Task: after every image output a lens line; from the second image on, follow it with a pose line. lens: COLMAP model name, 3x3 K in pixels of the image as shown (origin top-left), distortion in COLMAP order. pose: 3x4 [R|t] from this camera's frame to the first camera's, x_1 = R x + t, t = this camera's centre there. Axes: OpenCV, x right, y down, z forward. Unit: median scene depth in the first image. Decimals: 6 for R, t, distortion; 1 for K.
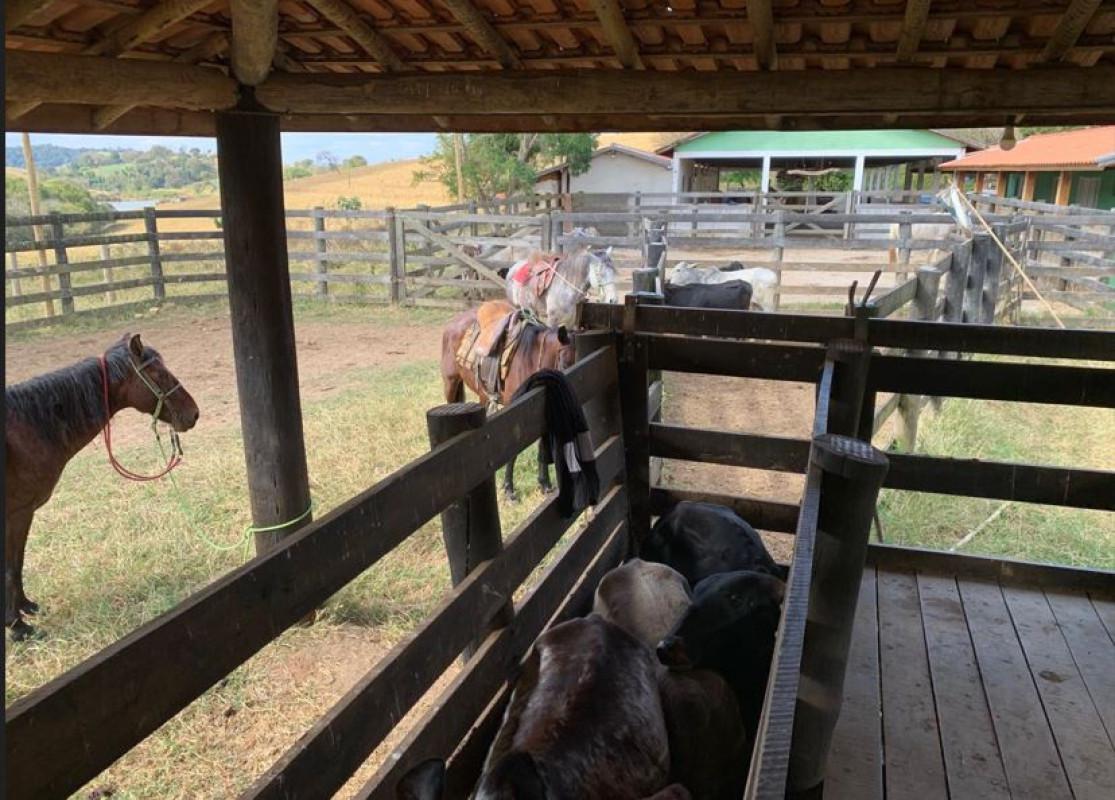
lens RADIAL K [[889.2, 0, 554.8], [0, 889.2, 396.2], [0, 0, 1]] dist [0.038845, -0.011385]
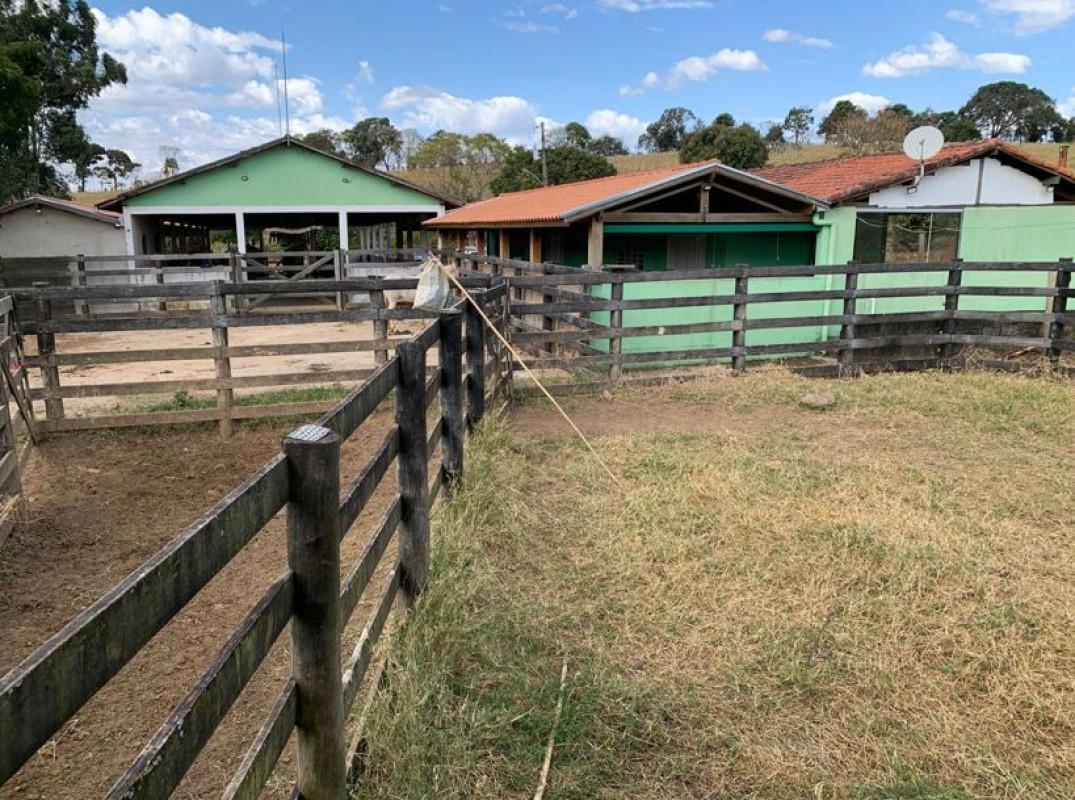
lens RADIAL K [[826.5, 0, 538.7], [0, 826.5, 406.1], [0, 0, 1]] dist [0.028045, -0.014575]
pose [[0.873175, -0.111972, 0.474370, 0.092003], [0.129585, 0.991558, -0.004476, -0.040055], [-0.469864, 0.065379, 0.880314, 0.165069]]
